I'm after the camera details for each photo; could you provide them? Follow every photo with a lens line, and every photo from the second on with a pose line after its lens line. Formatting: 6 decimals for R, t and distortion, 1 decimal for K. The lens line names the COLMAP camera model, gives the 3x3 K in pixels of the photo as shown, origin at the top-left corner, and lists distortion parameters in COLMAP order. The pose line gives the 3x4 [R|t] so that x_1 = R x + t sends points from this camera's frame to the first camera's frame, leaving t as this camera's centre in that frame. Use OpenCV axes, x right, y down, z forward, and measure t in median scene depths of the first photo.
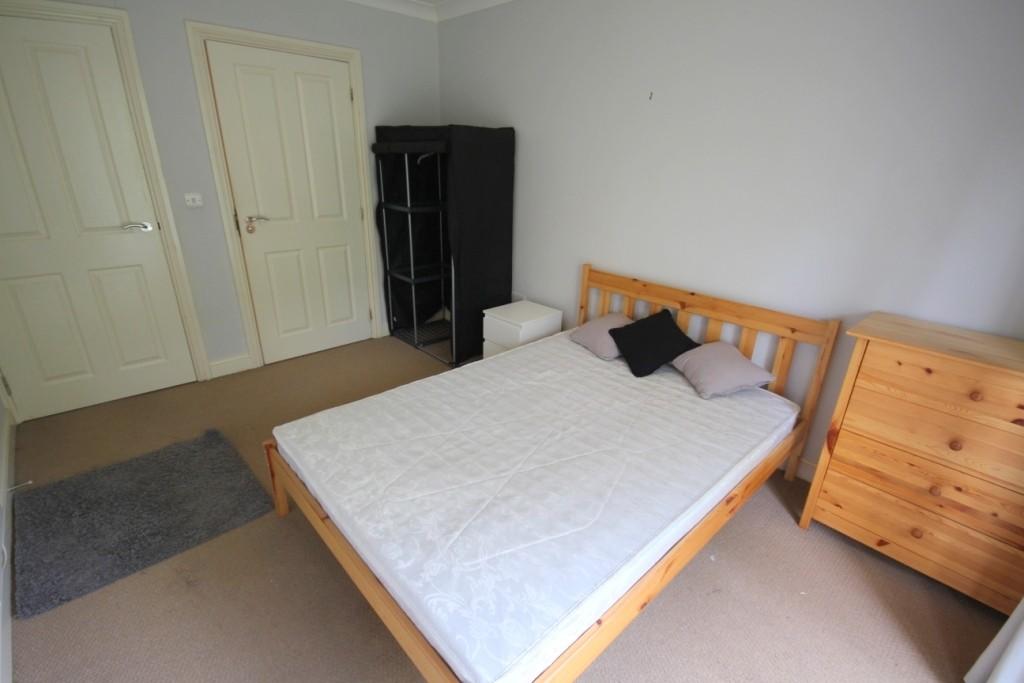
lens RADIAL K [[483.3, 0, 498.8], [0, 483.3, 344.9], [0, 0, 1]] dist [0.010749, -0.000446]
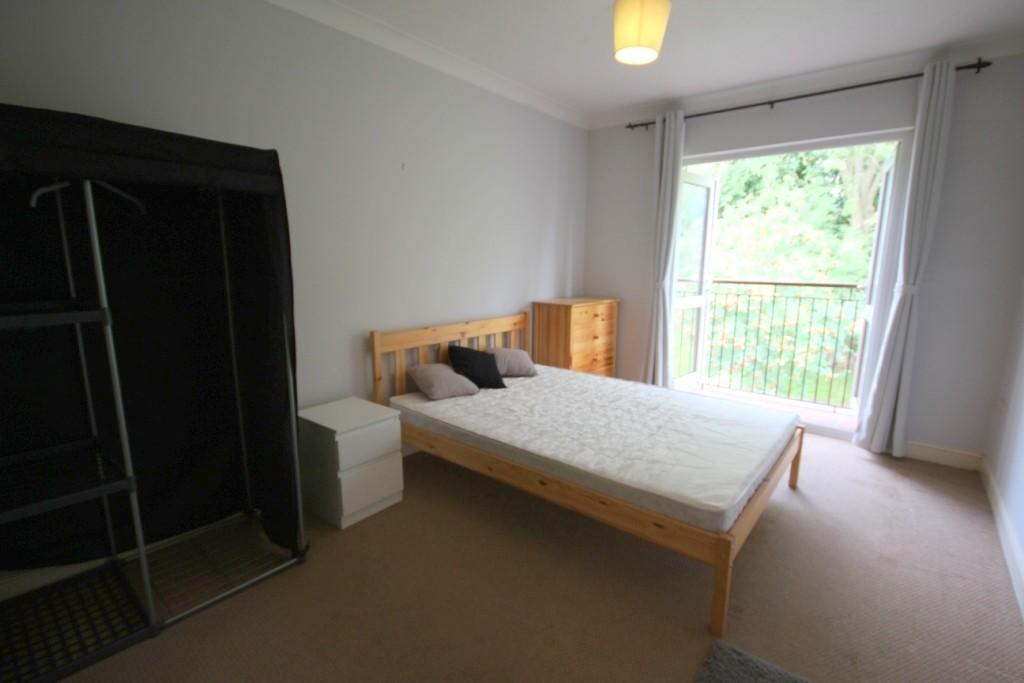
lens RADIAL K [[483.3, 0, 498.8], [0, 483.3, 344.9], [0, 0, 1]] dist [0.010749, -0.000446]
pose [[-0.125657, -0.196223, 0.972475, -0.887401], [0.368006, 0.901089, 0.229371, -0.321924], [-0.921294, 0.386699, -0.041017, 1.015126]]
